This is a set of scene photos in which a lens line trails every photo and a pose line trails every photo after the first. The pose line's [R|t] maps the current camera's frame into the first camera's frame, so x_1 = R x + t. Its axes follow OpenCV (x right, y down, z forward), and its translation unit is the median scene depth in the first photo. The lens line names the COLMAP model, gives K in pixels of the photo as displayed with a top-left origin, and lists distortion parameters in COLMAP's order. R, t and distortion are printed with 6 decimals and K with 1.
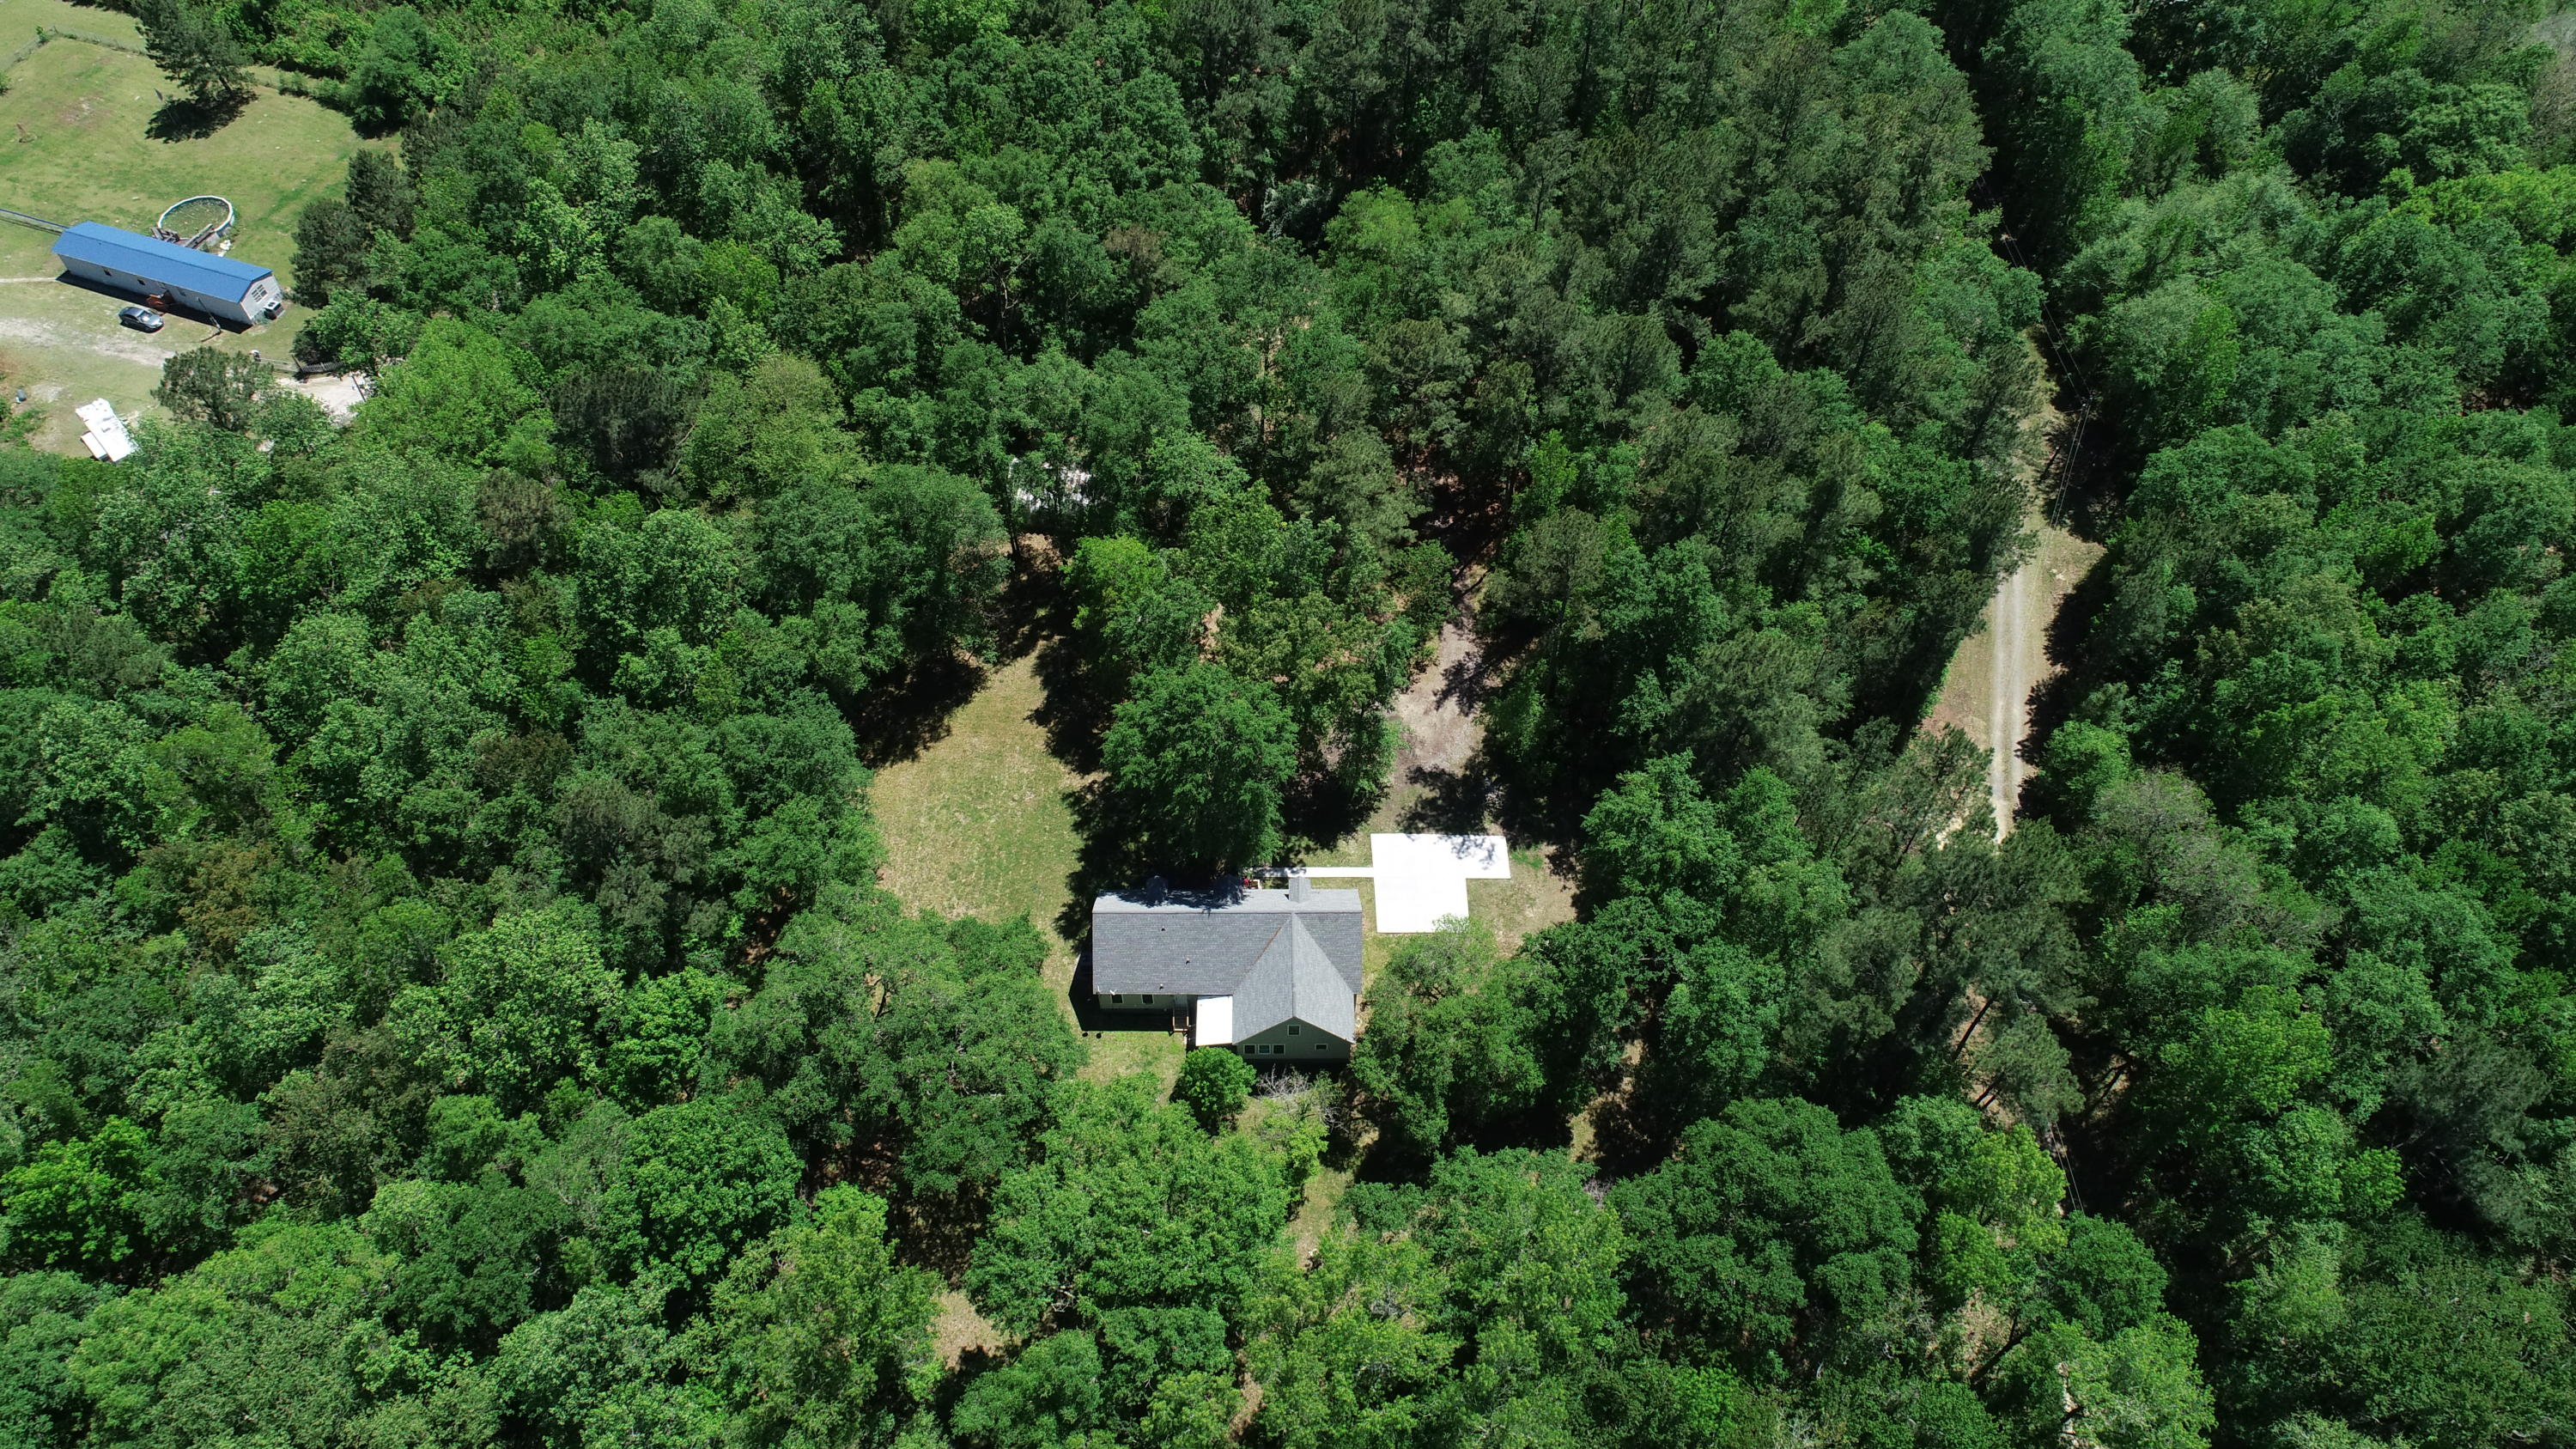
lens RADIAL K [[1833.3, 0, 1287.6], [0, 1833.3, 724.1], [0, 0, 1]] dist [0.006531, 0.000051]
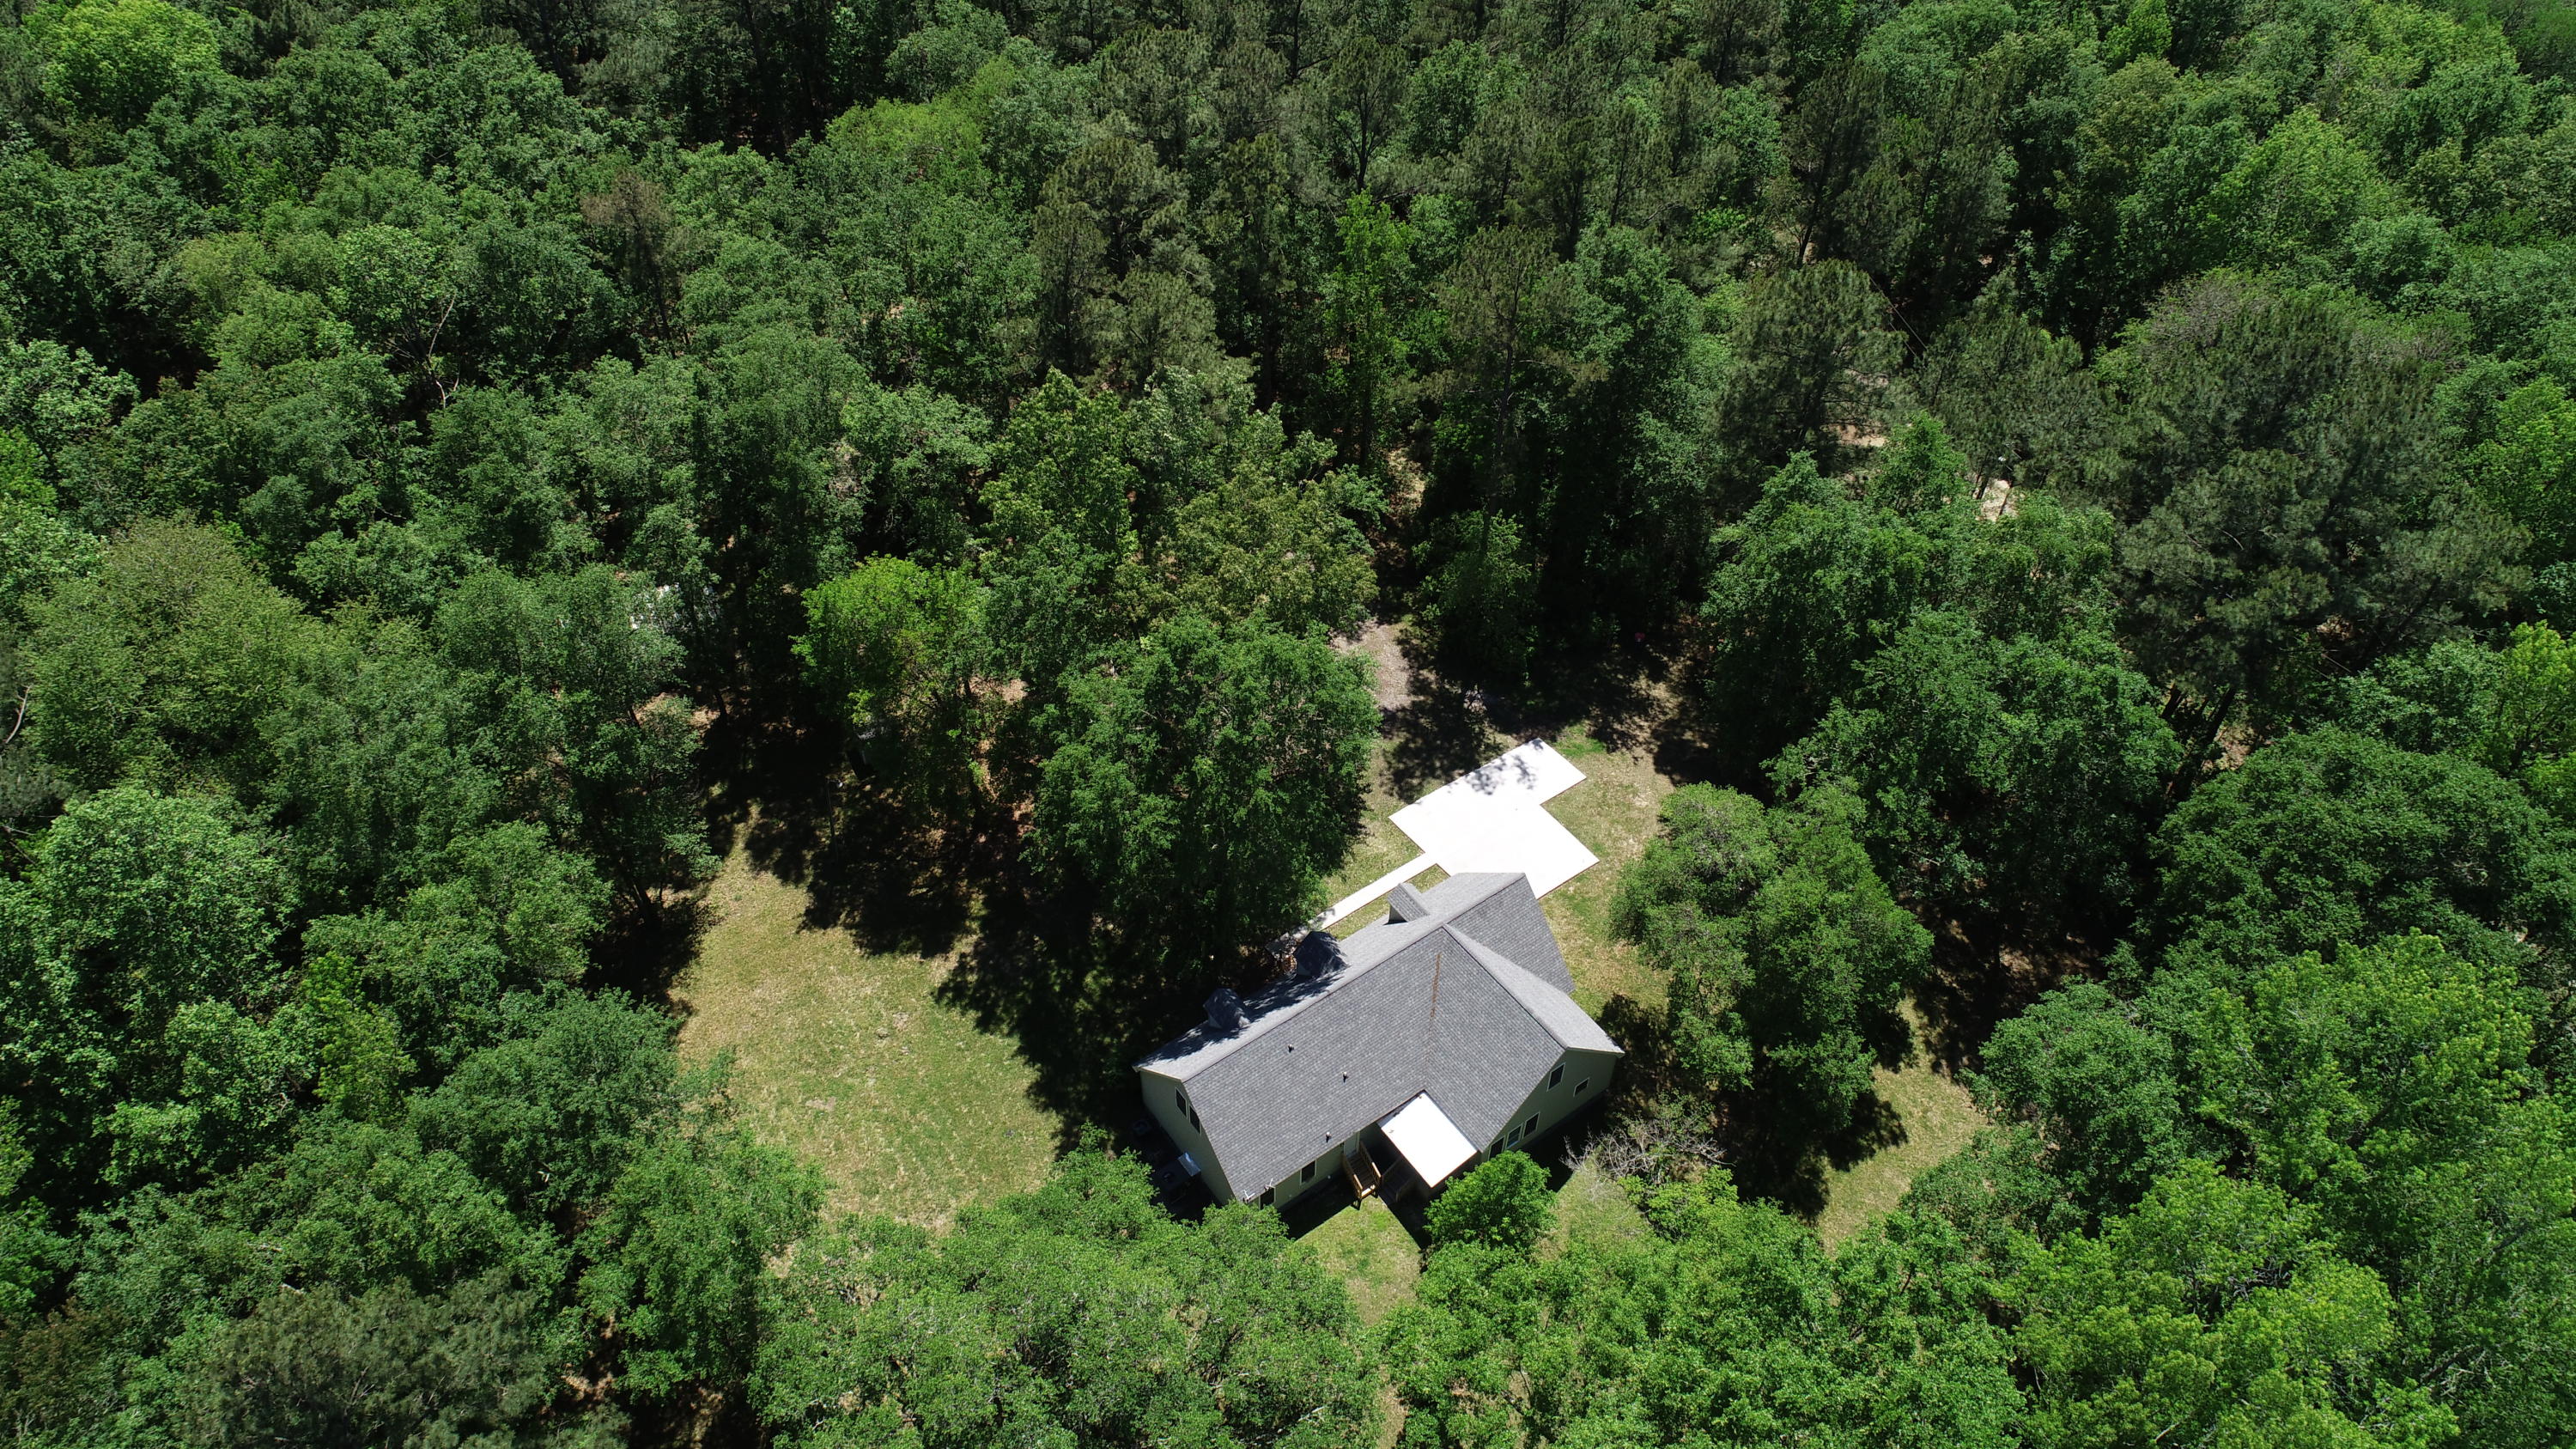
lens RADIAL K [[1775.1, 0, 1288.0], [0, 1775.1, 722.8], [0, 0, 1]] dist [-0.013290, -0.000144]
pose [[0.814717, -0.420578, 0.399187, -0.230371], [0.464607, 0.885383, -0.015409, 0.022359], [-0.346952, 0.198019, 0.916740, 0.397012]]
